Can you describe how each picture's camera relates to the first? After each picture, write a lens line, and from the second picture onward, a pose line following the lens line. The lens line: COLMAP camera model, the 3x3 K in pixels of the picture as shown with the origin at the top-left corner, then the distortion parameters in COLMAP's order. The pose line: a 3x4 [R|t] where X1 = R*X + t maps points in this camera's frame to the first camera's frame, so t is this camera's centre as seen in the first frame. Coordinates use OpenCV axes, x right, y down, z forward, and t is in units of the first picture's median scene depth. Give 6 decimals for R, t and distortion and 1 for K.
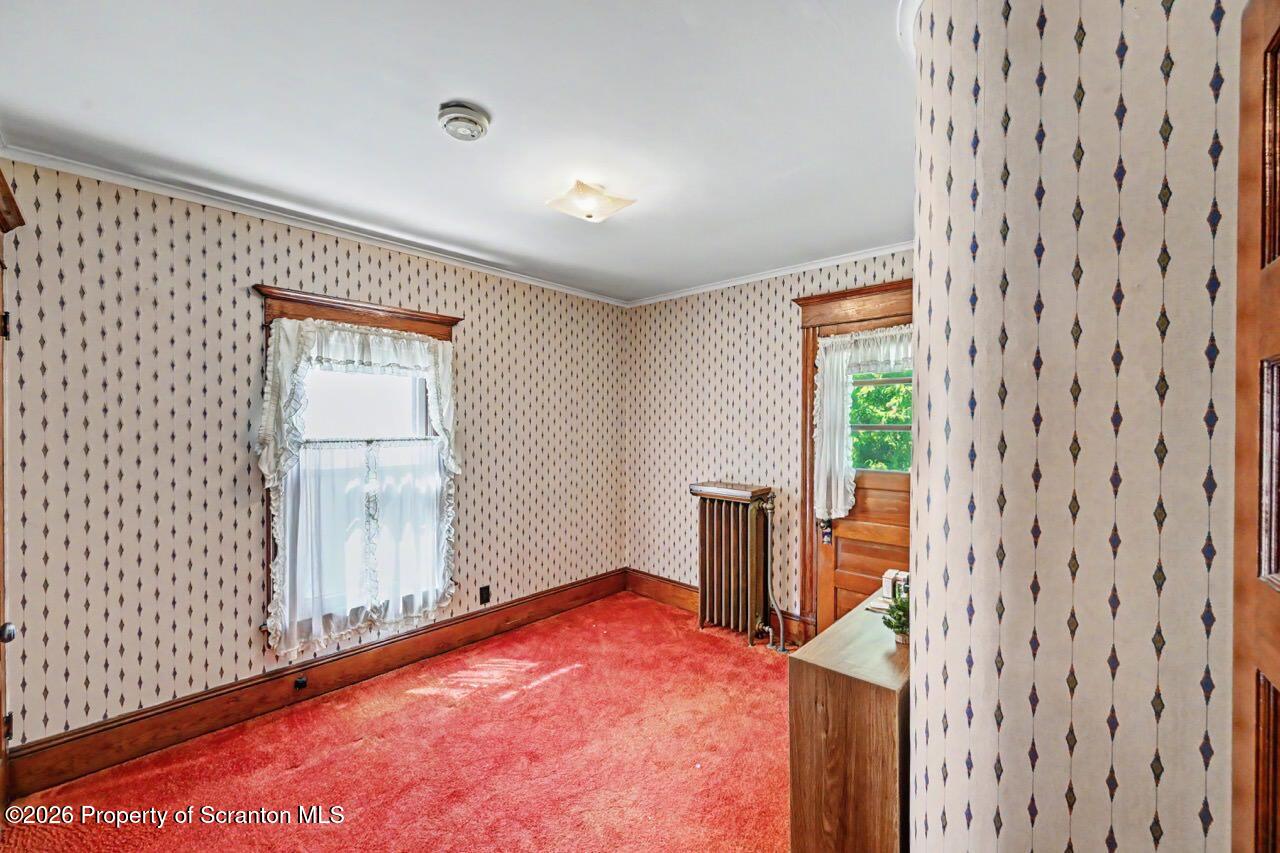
lens RADIAL K [[505.0, 0, 640.0], [0, 505.0, 426.5], [0, 0, 1]] dist [0.000265, 0.000417]
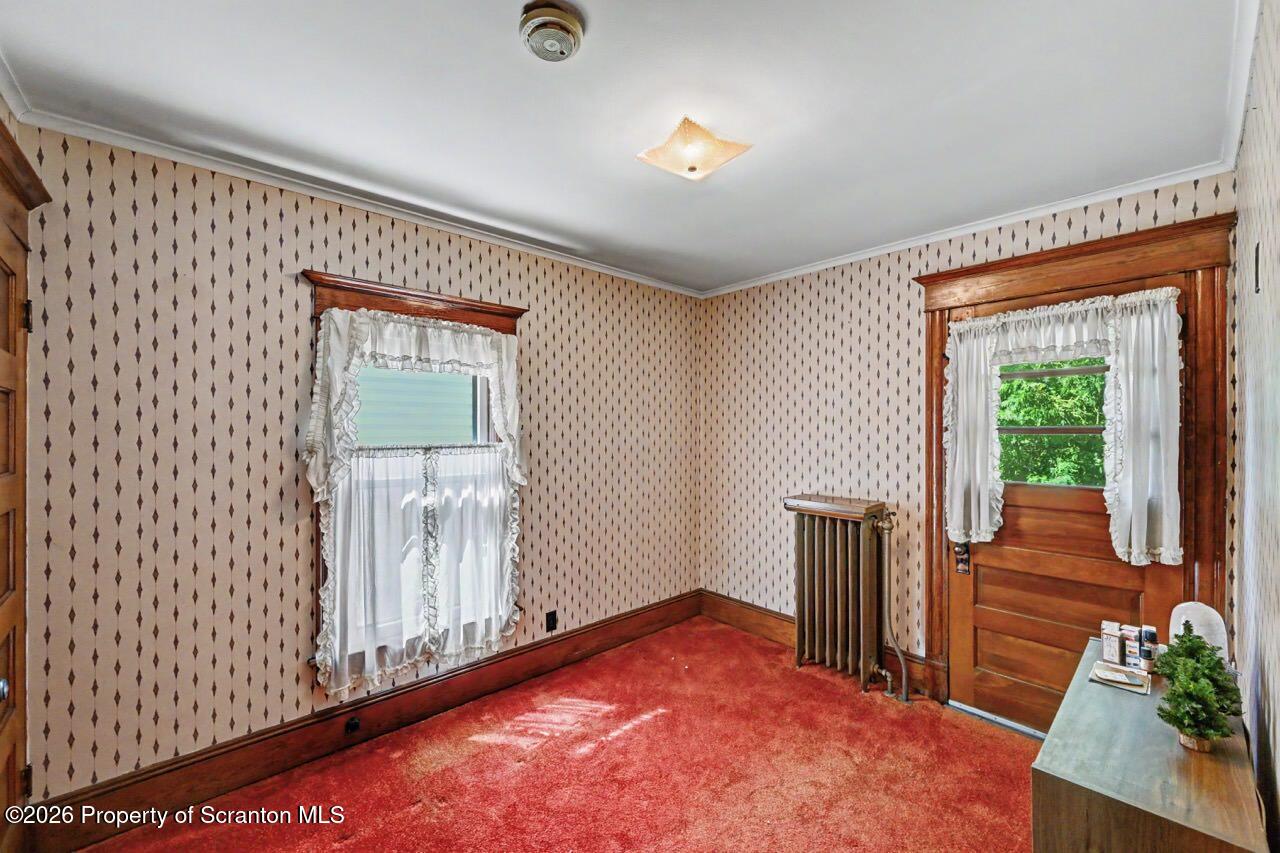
lens RADIAL K [[505.0, 0, 640.0], [0, 505.0, 426.5], [0, 0, 1]] dist [0.000265, 0.000417]
pose [[0.996483, -0.004723, -0.083662, -0.088791], [0.003827, 0.999934, -0.010859, 0.002027], [0.083708, 0.010501, 0.996435, 0.146487]]
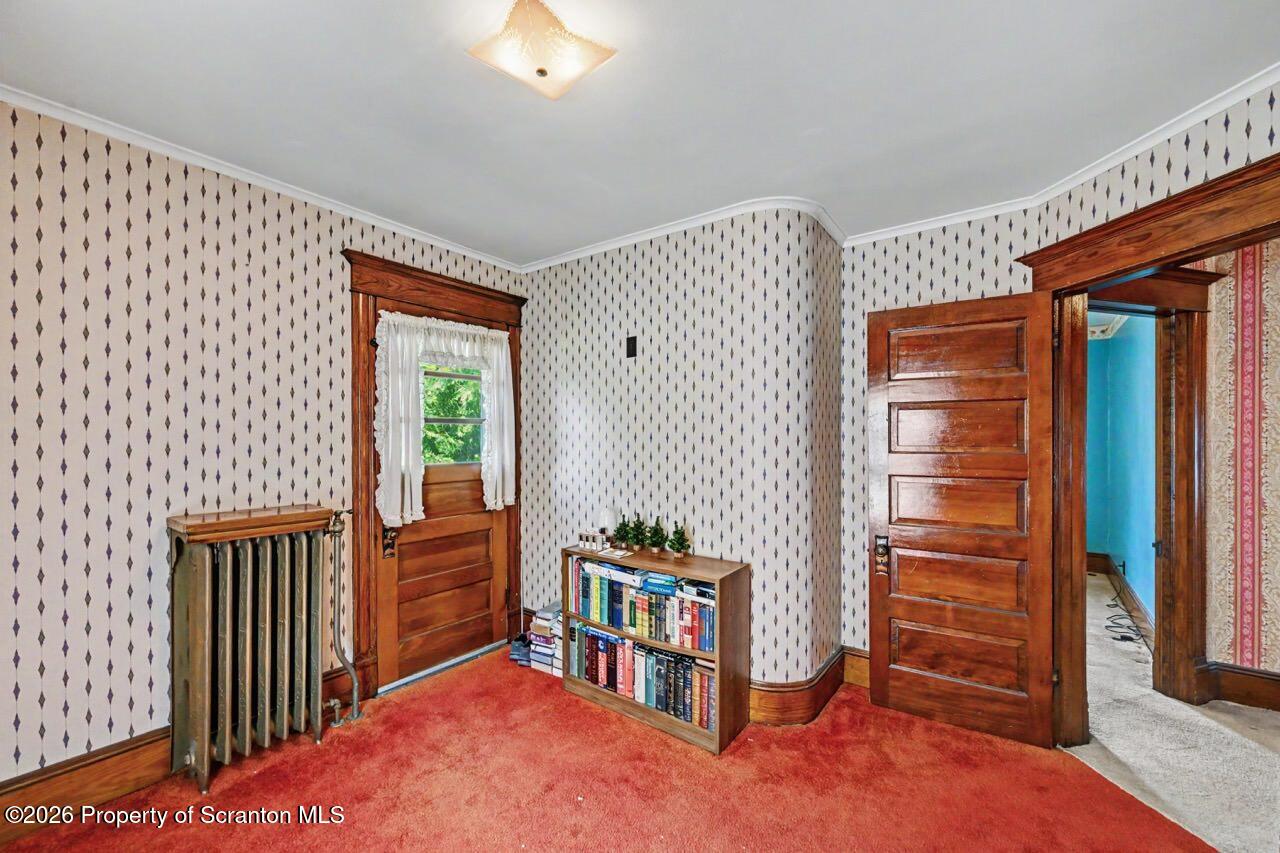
lens RADIAL K [[516.7, 0, 636.1], [0, 516.7, 435.0], [0, 0, 1]] dist [0.000084, 0.000074]
pose [[-0.114578, -0.002478, 0.993411, -0.575049], [0.007035, 0.999970, 0.003306, 0.030516], [-0.993389, 0.007368, -0.114557, 0.738055]]
